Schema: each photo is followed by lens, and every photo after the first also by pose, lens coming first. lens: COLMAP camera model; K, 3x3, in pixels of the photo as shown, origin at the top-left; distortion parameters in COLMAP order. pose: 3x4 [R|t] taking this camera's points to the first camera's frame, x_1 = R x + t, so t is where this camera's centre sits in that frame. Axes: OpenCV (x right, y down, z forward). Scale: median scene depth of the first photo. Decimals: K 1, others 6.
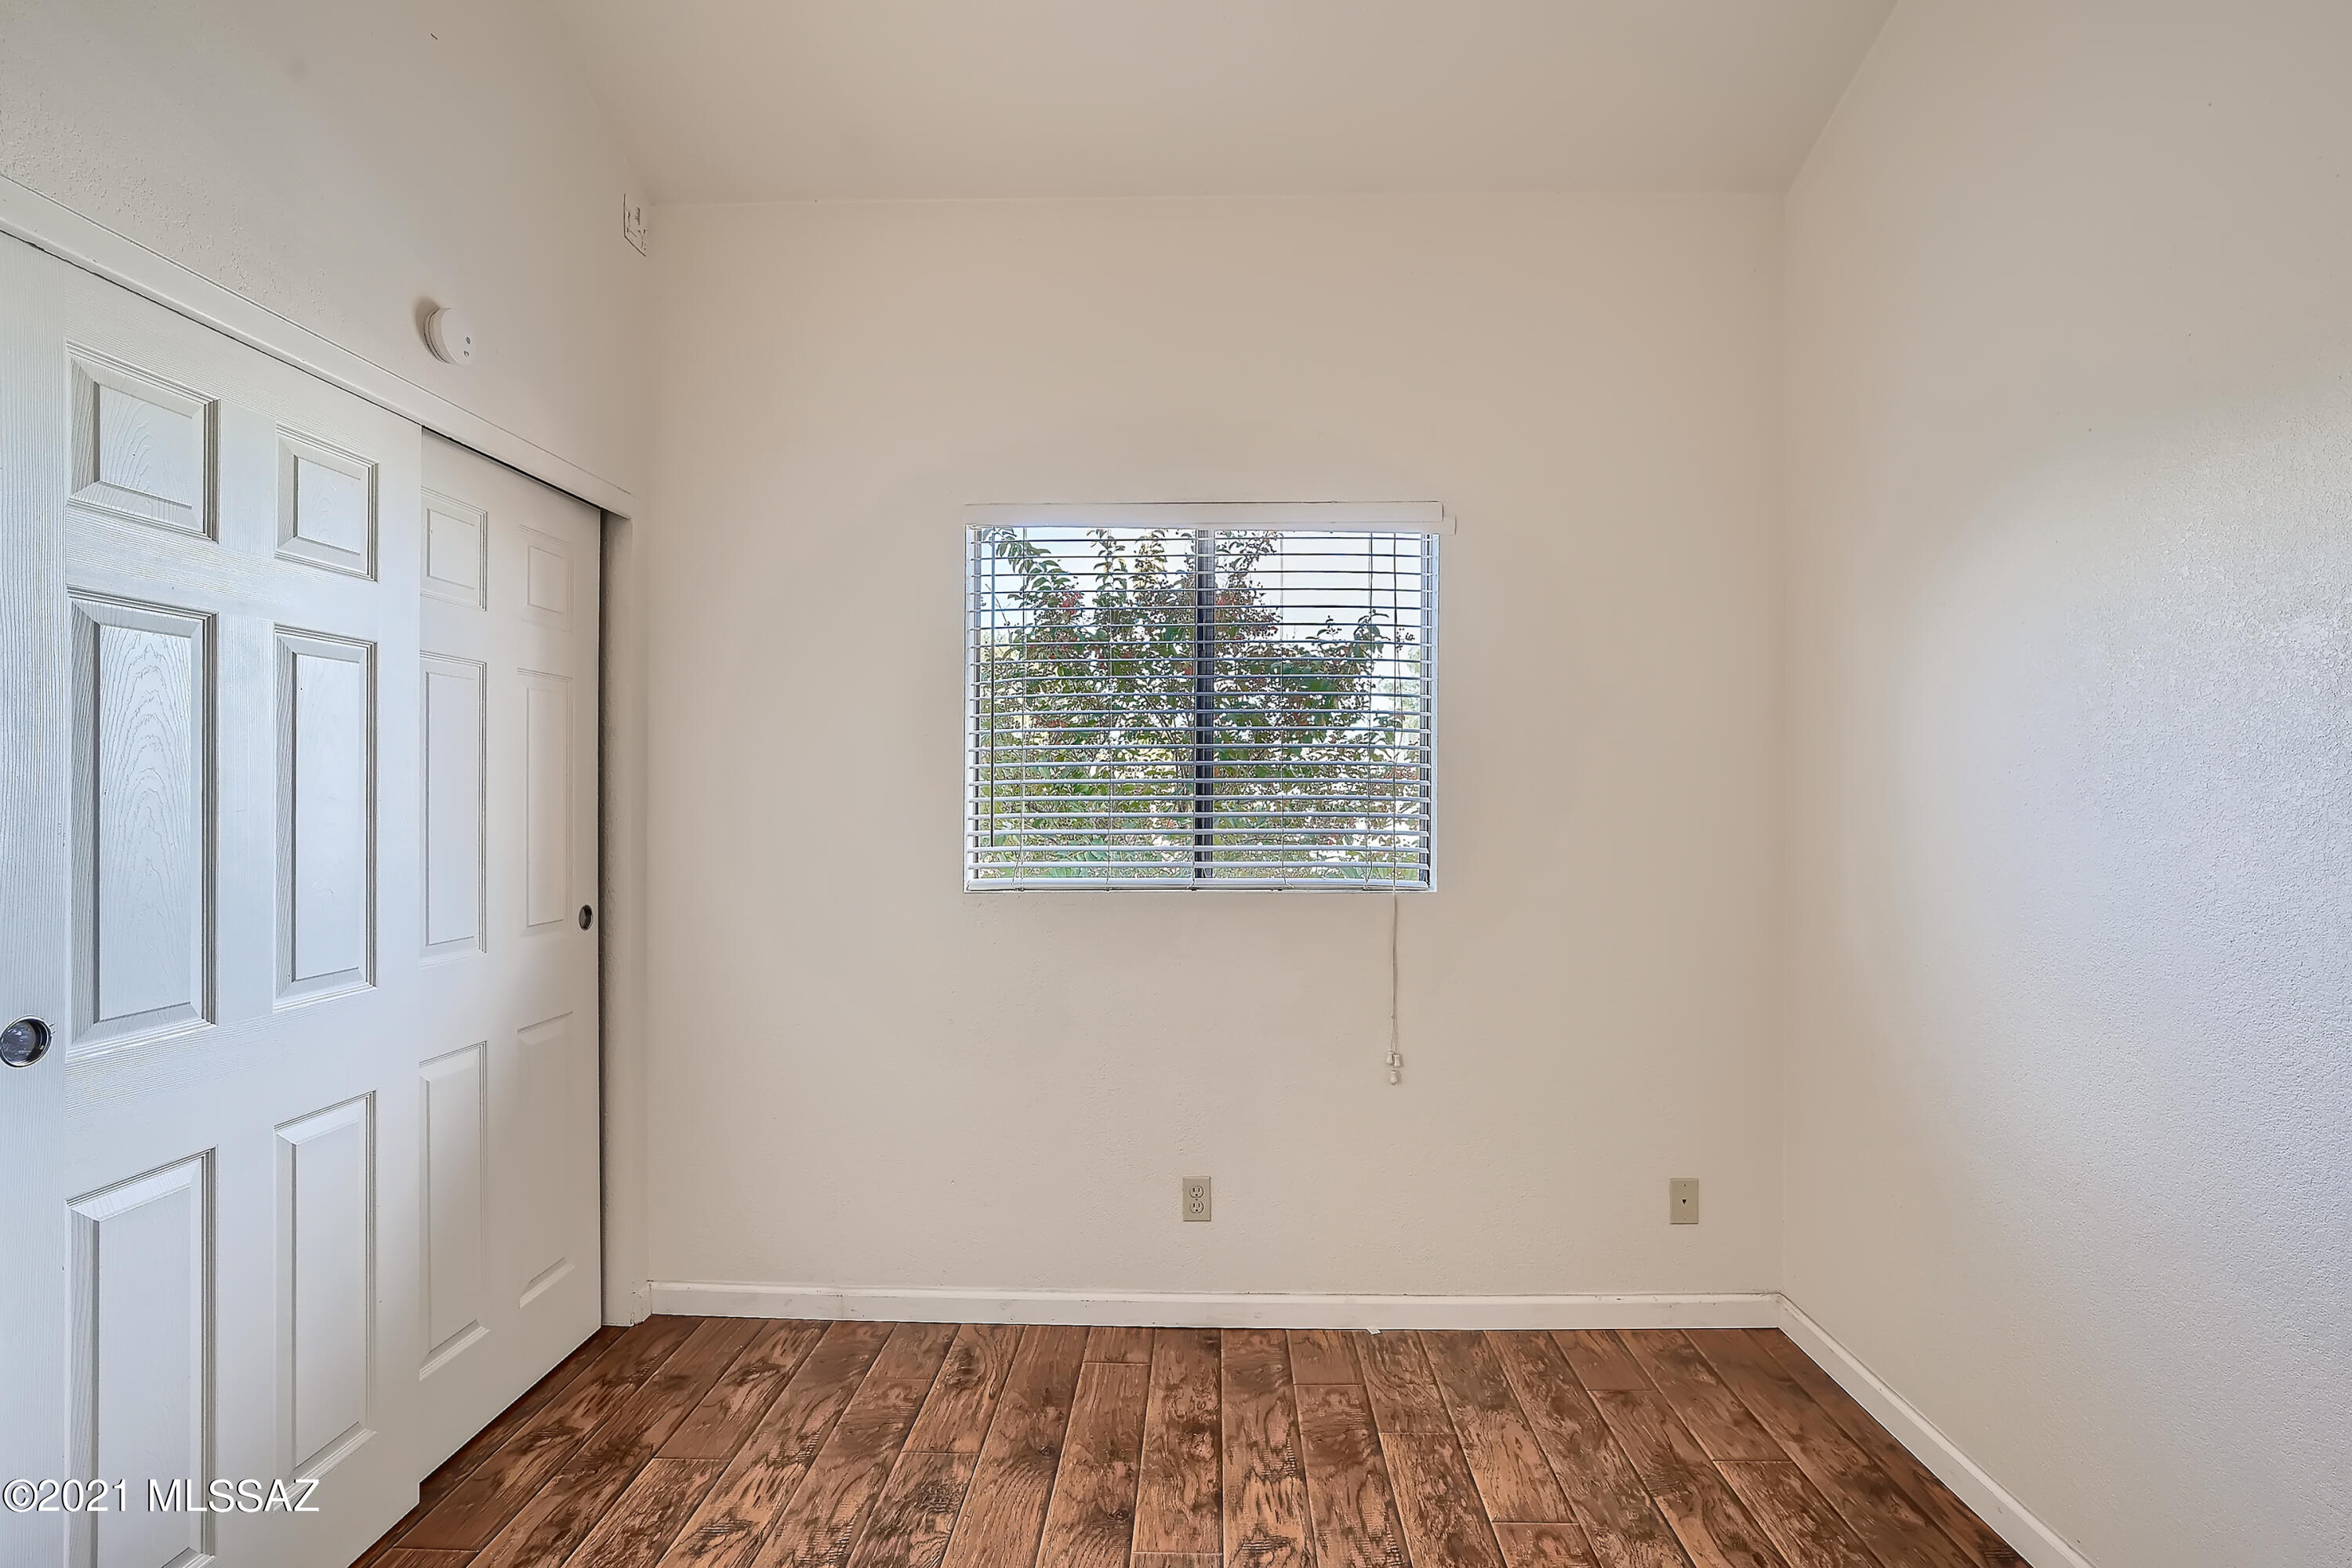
lens RADIAL K [[1189.8, 0, 1179.8], [0, 1189.8, 792.9], [0, 0, 1]] dist [-0.042356, 0.034887]
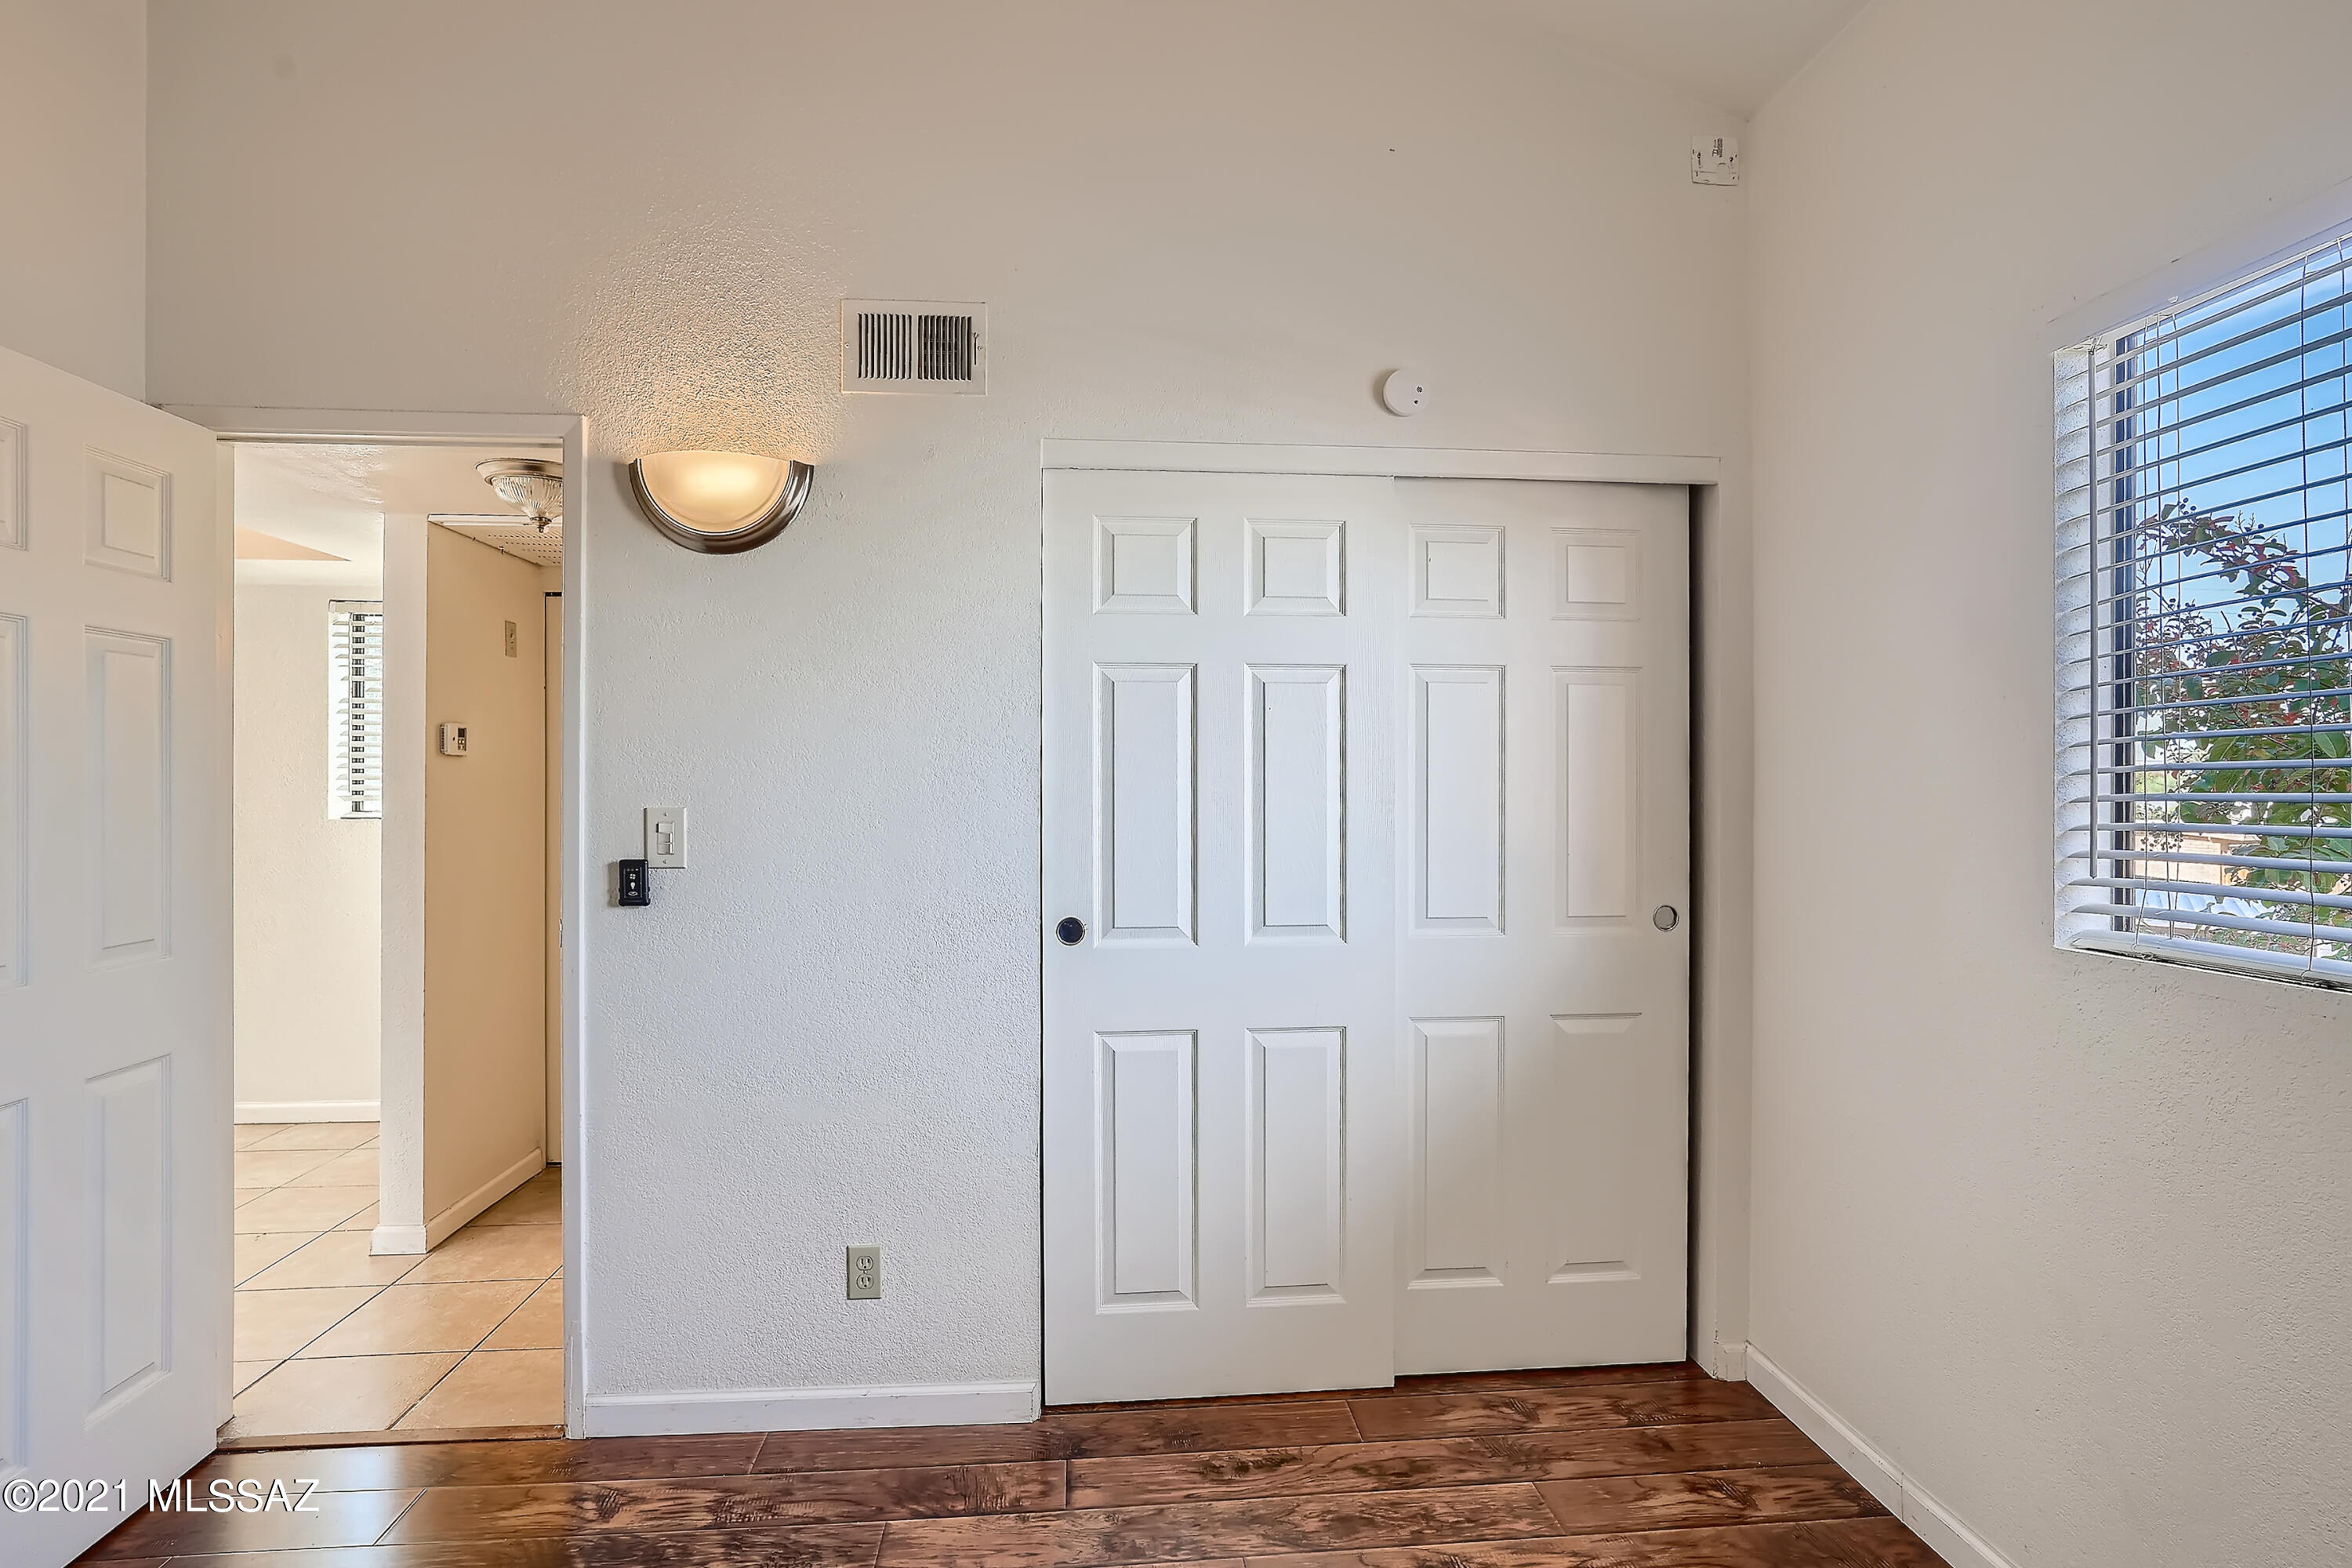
lens RADIAL K [[1168.0, 0, 1174.8], [0, 1168.0, 770.4], [0, 0, 1]] dist [-0.048538, 0.025006]
pose [[0.106123, -0.011577, -0.994286, 0.451400], [-0.001968, 0.999928, -0.011853, -0.001603], [0.994351, 0.003214, 0.106093, 0.602882]]
